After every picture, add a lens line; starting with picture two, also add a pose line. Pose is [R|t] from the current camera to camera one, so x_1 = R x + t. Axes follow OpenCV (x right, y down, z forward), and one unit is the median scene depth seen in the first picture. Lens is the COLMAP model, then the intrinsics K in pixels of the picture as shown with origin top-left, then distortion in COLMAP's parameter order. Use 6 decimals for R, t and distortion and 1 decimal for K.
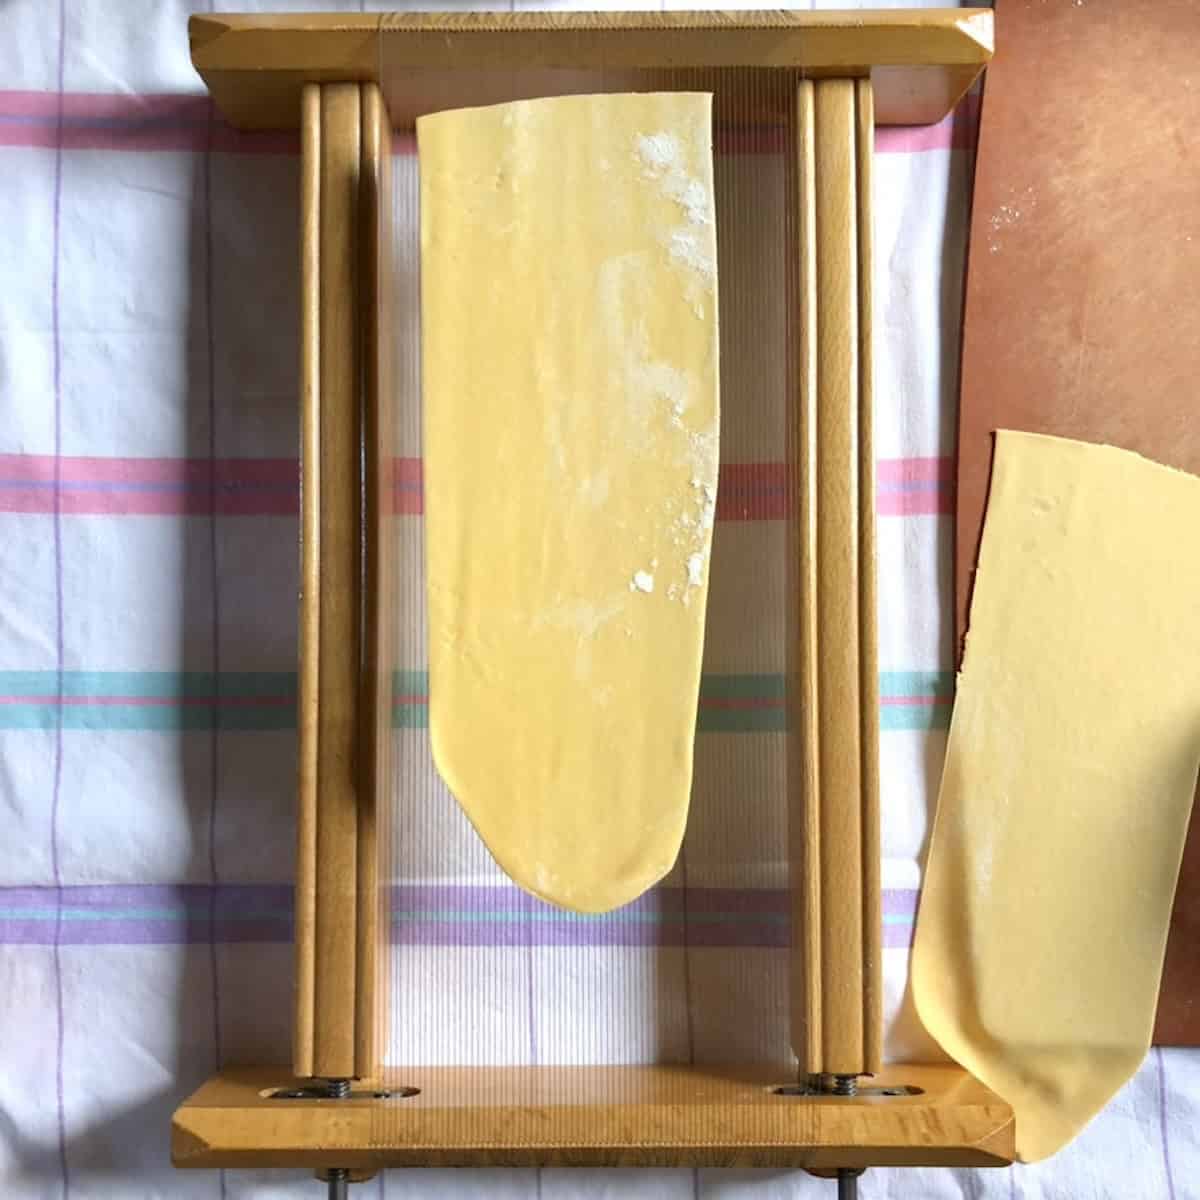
lens RADIAL K [[1354.3, 0, 600.0], [0, 1354.3, 600.0], [0, 0, 1]] dist [-0.016521, 0.005268]
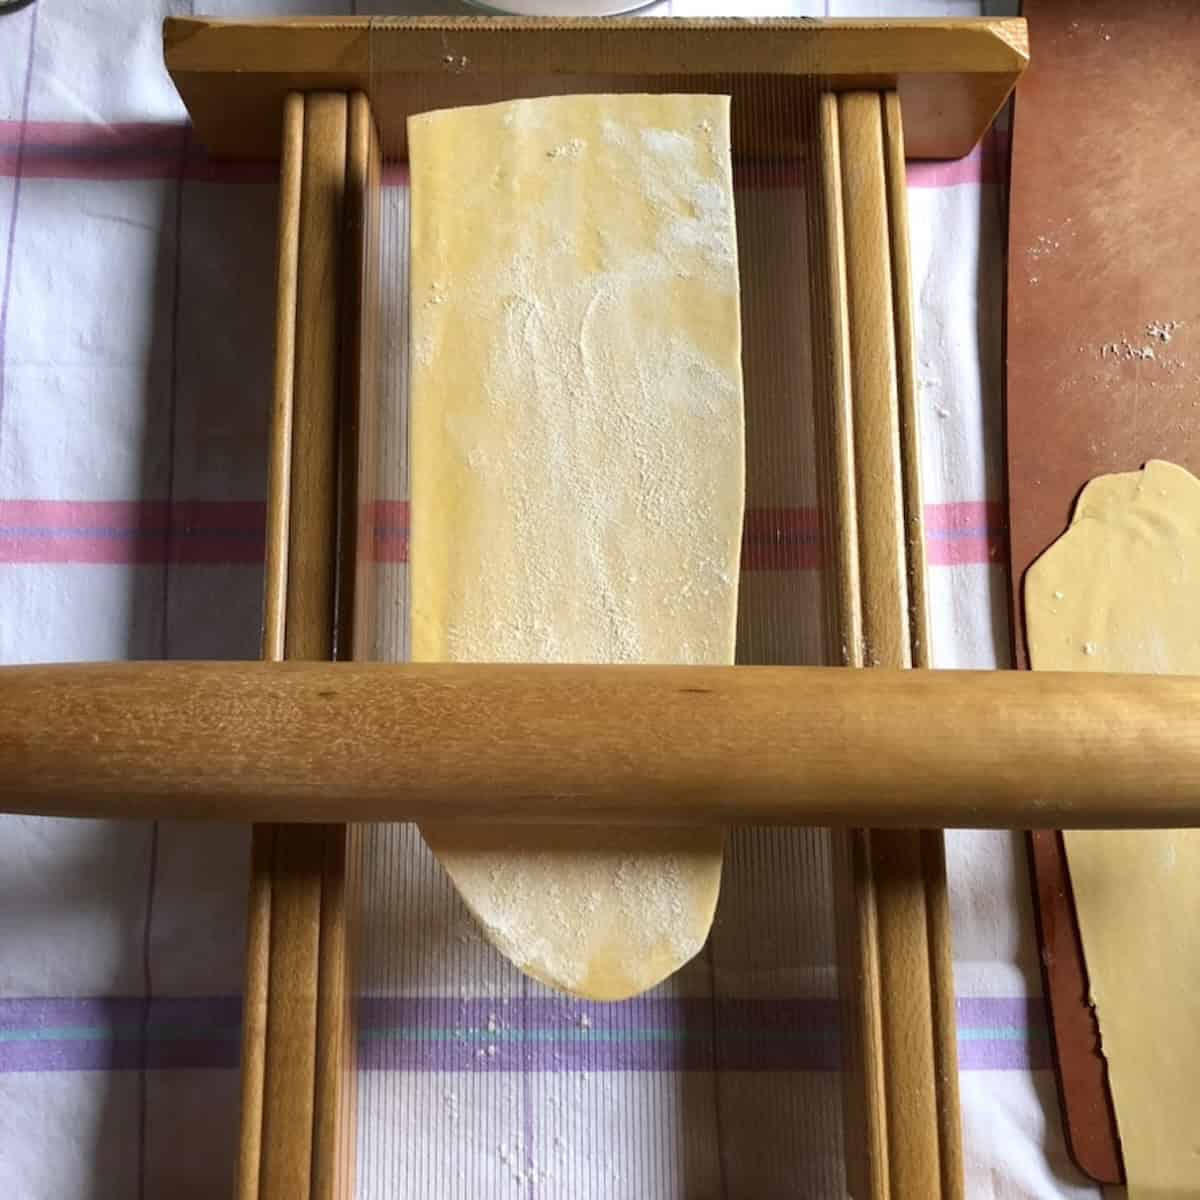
lens RADIAL K [[1354.3, 0, 600.0], [0, 1354.3, 600.0], [0, 0, 1]] dist [-0.016521, 0.005268]
pose [[0.999867, -0.002393, 0.016162, -0.019940], [0.005050, 0.986040, -0.166433, 0.109631], [-0.015538, 0.166493, 0.985920, 0.137568]]
